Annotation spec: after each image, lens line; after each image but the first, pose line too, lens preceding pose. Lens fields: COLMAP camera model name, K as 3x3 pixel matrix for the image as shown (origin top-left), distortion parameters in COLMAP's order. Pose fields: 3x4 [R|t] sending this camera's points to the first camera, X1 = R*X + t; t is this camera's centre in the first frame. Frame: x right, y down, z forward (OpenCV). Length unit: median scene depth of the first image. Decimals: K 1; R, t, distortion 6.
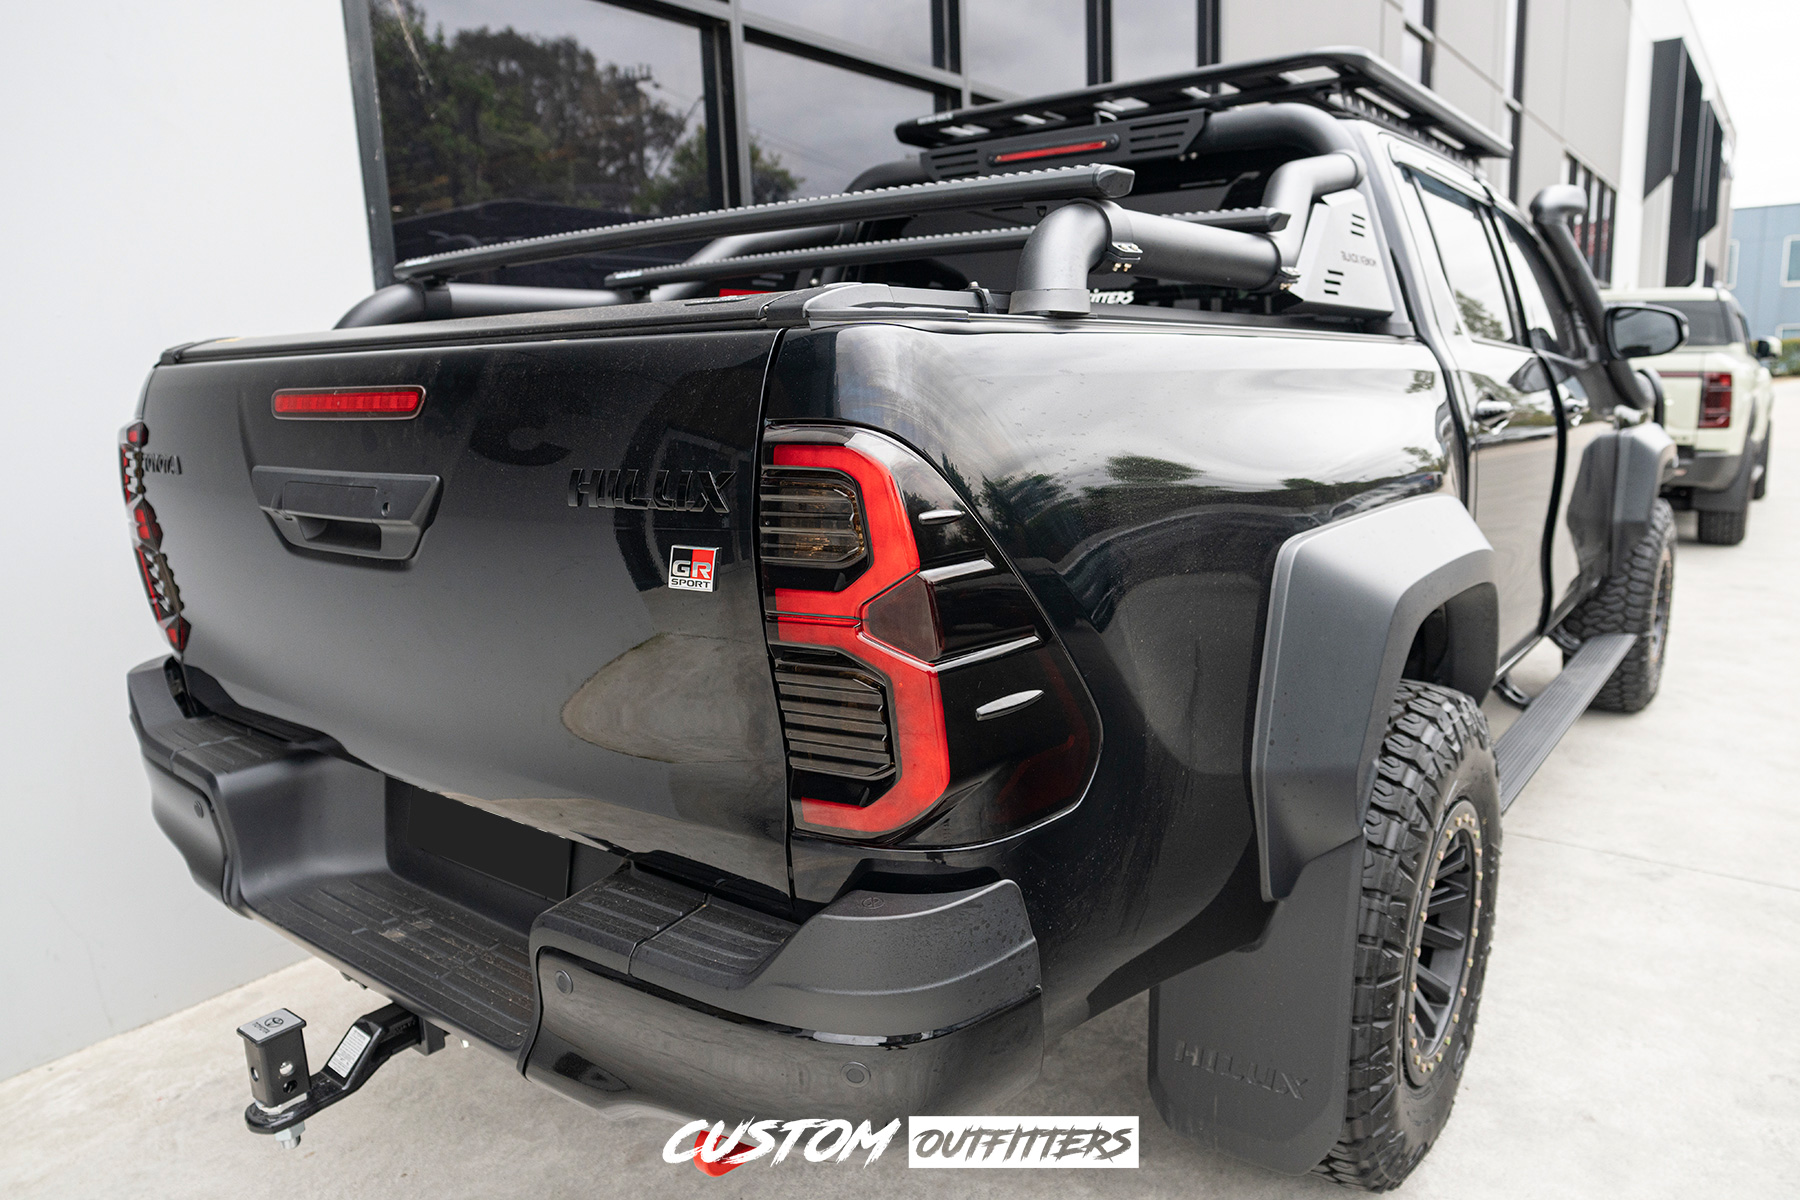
lens RADIAL K [[1141.5, 0, 900.0], [0, 1141.5, 600.0], [0, 0, 1]] dist [-0.031014, 0.000813]
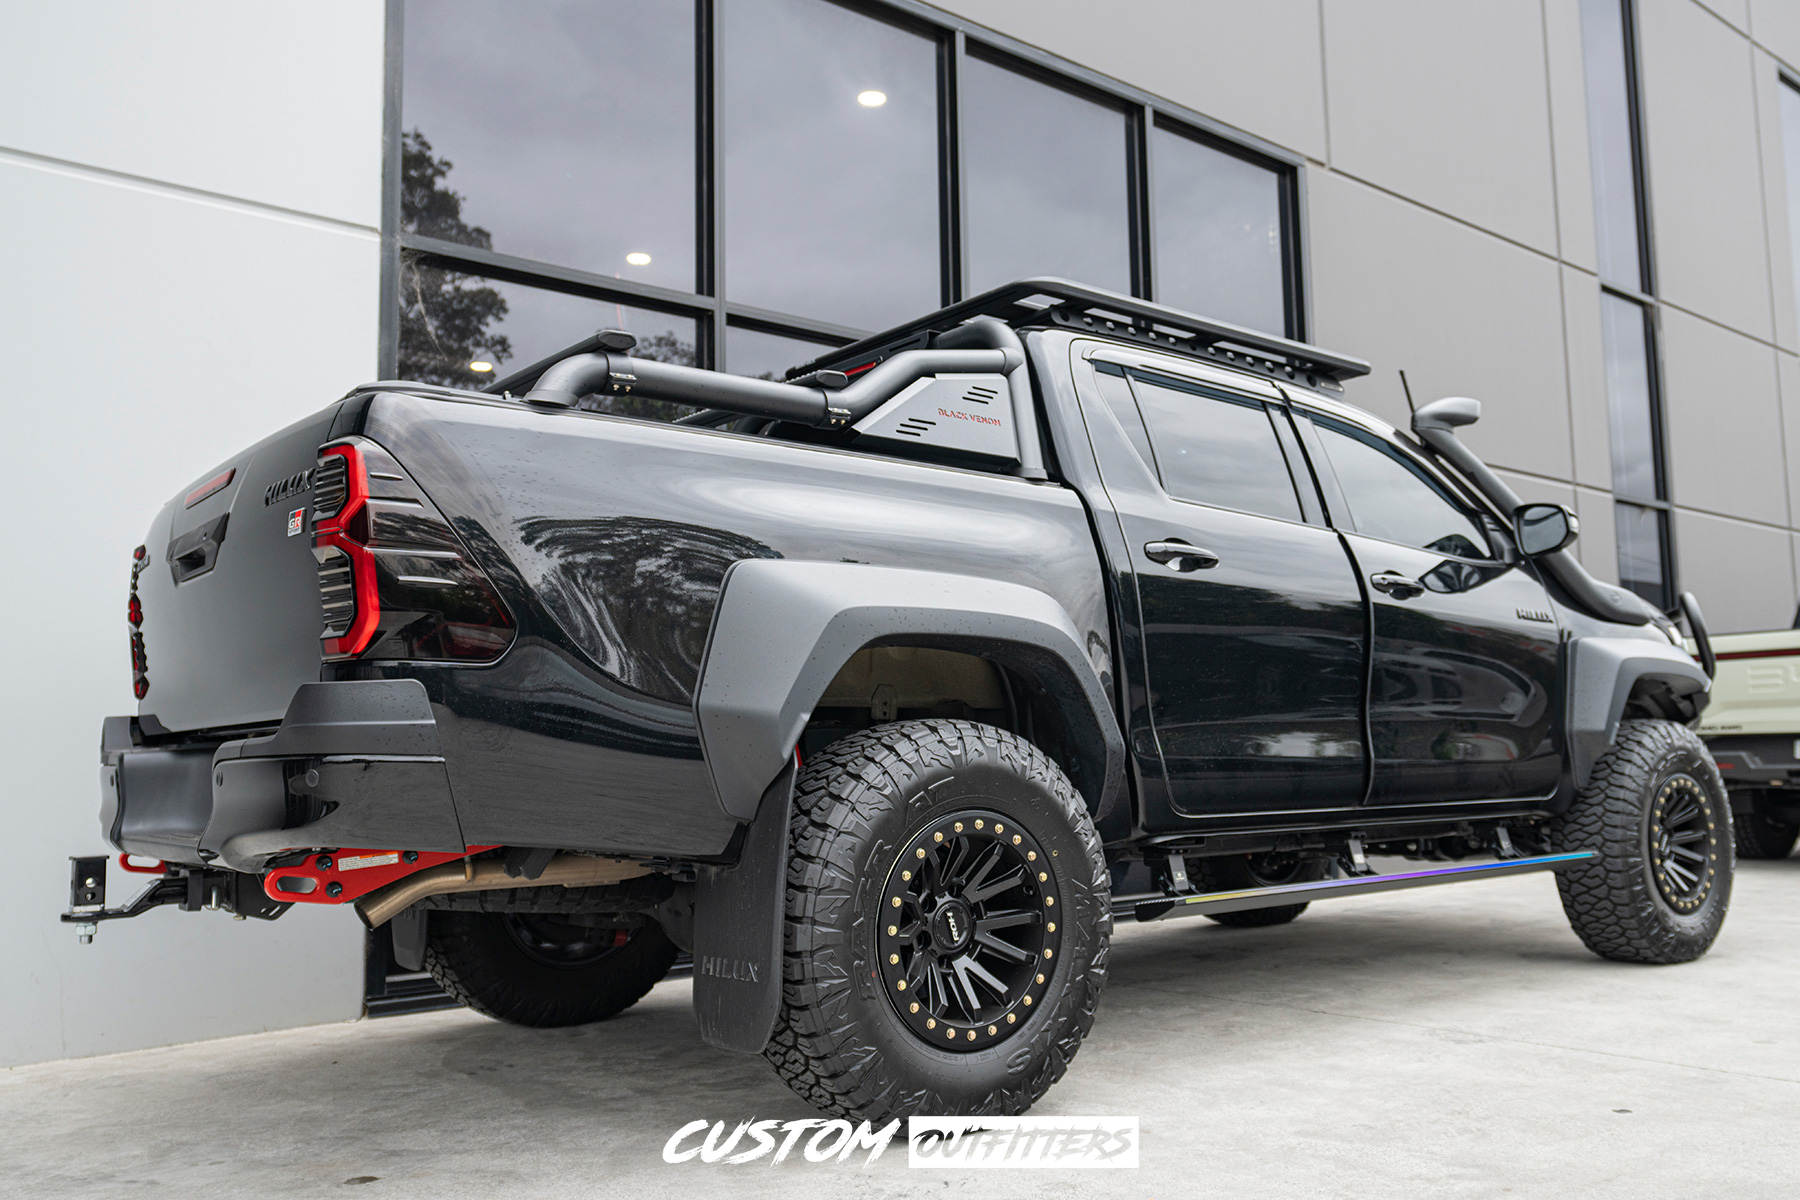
lens RADIAL K [[1459.4, 0, 905.8], [0, 1459.4, 649.2], [0, 0, 1]] dist [-0.000722, -0.000729]
pose [[0.968675, -0.009312, -0.248156, 0.681891], [-0.059520, 0.961463, -0.268415, 0.373823], [0.241092, 0.274777, 0.930791, -0.456277]]
